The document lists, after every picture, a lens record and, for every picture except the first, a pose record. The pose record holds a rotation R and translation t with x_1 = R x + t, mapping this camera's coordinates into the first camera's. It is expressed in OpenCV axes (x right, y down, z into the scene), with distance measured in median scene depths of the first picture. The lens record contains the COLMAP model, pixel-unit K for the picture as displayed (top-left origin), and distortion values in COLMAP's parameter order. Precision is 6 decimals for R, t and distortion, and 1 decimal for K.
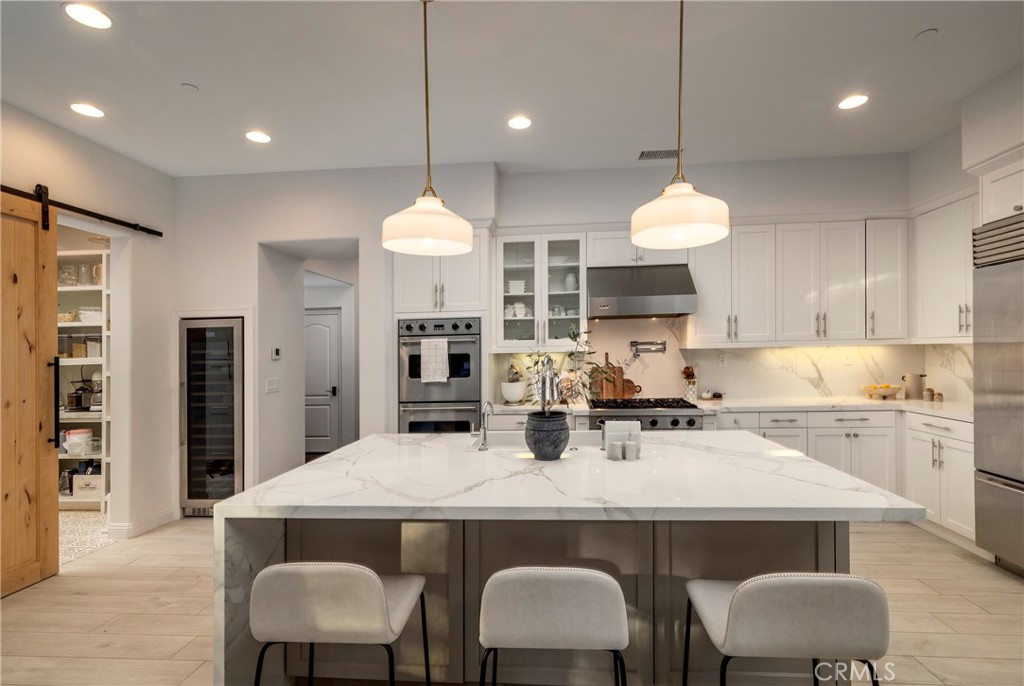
lens RADIAL K [[487.0, 0, 513.9], [0, 487.0, 349.0], [0, 0, 1]] dist [0.000013, -0.000064]
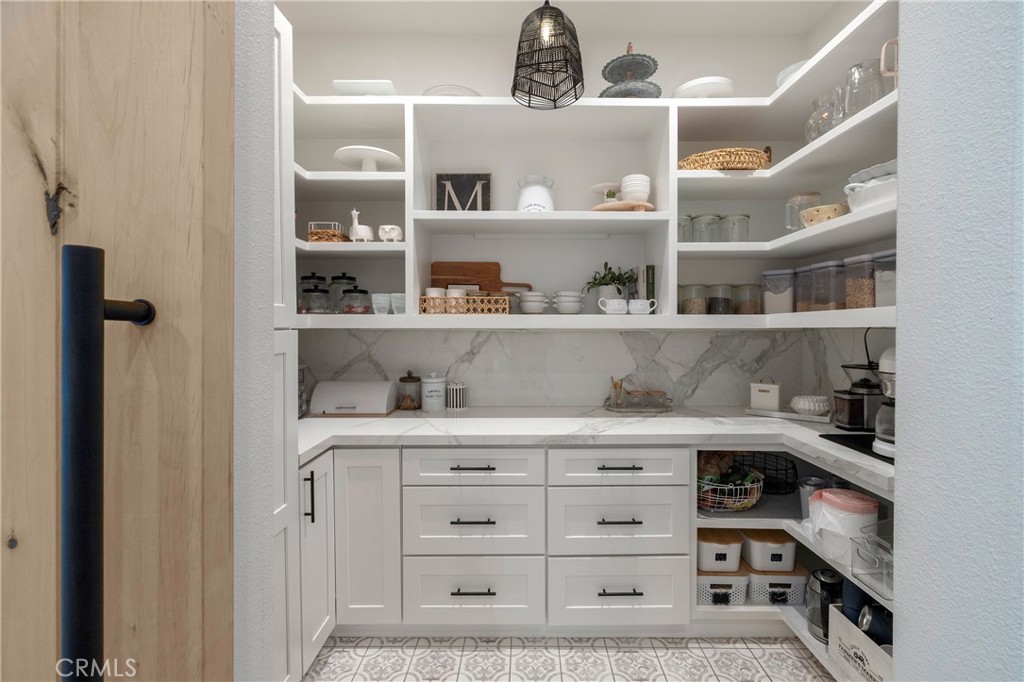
lens RADIAL K [[434.3, 0, 514.0], [0, 434.3, 331.2], [0, 0, 1]] dist [0.000040, 0.000060]
pose [[0.071500, 0.015447, -0.997321, -0.532522], [0.013127, 0.999779, 0.016426, 0.025383], [0.997354, -0.014267, 0.071282, 0.670089]]
